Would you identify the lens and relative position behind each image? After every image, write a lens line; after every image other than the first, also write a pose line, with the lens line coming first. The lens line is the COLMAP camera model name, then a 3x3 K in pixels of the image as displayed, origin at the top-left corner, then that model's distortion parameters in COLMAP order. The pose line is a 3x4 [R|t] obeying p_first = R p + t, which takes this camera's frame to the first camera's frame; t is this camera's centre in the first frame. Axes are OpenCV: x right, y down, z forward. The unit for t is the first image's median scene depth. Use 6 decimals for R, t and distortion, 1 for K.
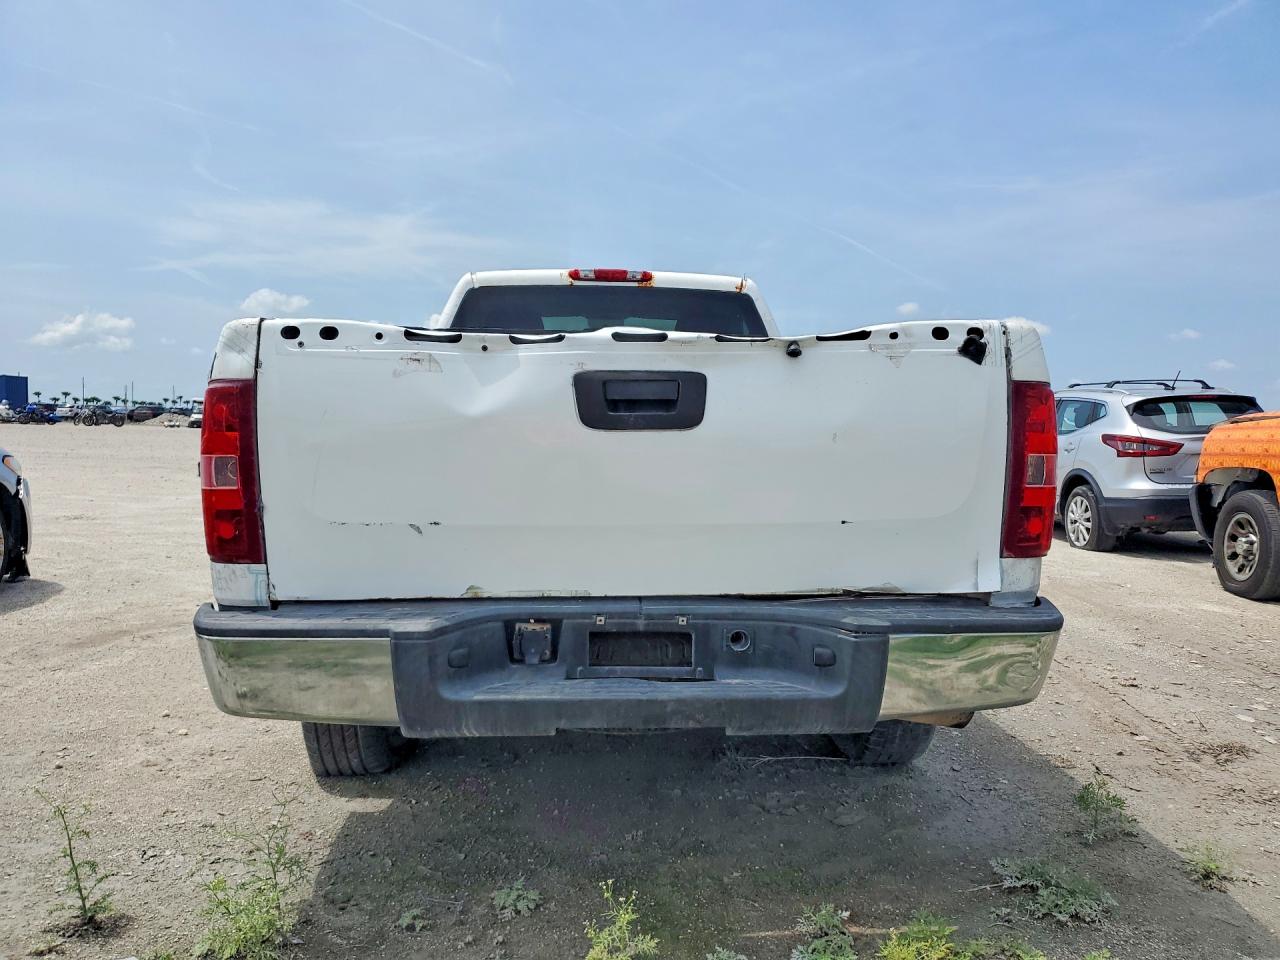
lens RADIAL K [[978.2, 0, 644.2], [0, 978.2, 470.3], [0, 0, 1]] dist [0.016860, -0.010766]
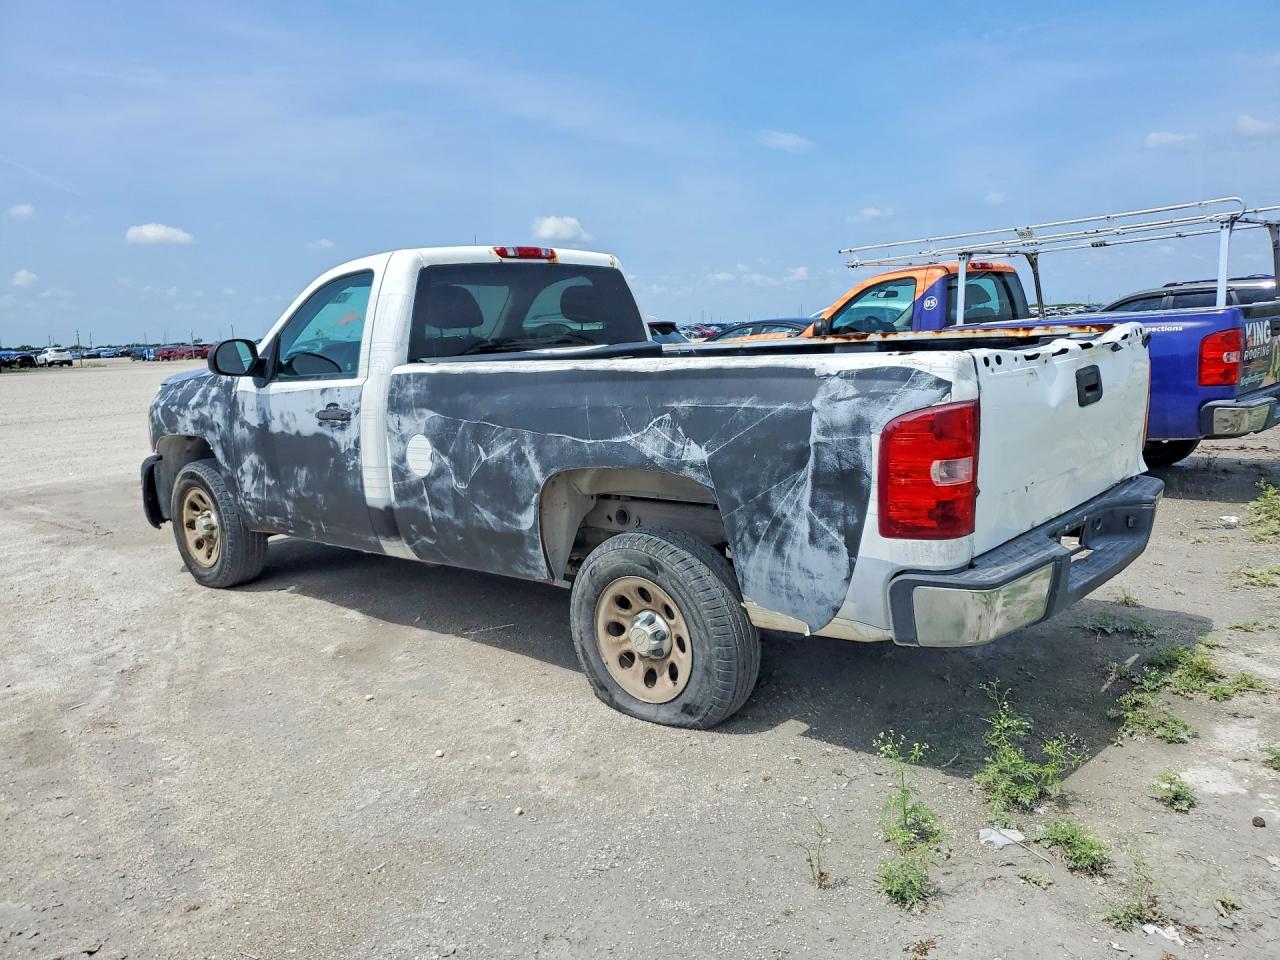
lens RADIAL K [[978.2, 0, 643.8], [0, 978.2, 479.2], [0, 0, 1]] dist [0.016860, -0.010766]
pose [[0.695286, -0.161081, 0.700450, -0.726340], [0.092067, 0.986494, 0.135474, -0.090238], [-0.712812, -0.029704, 0.700726, 0.165212]]
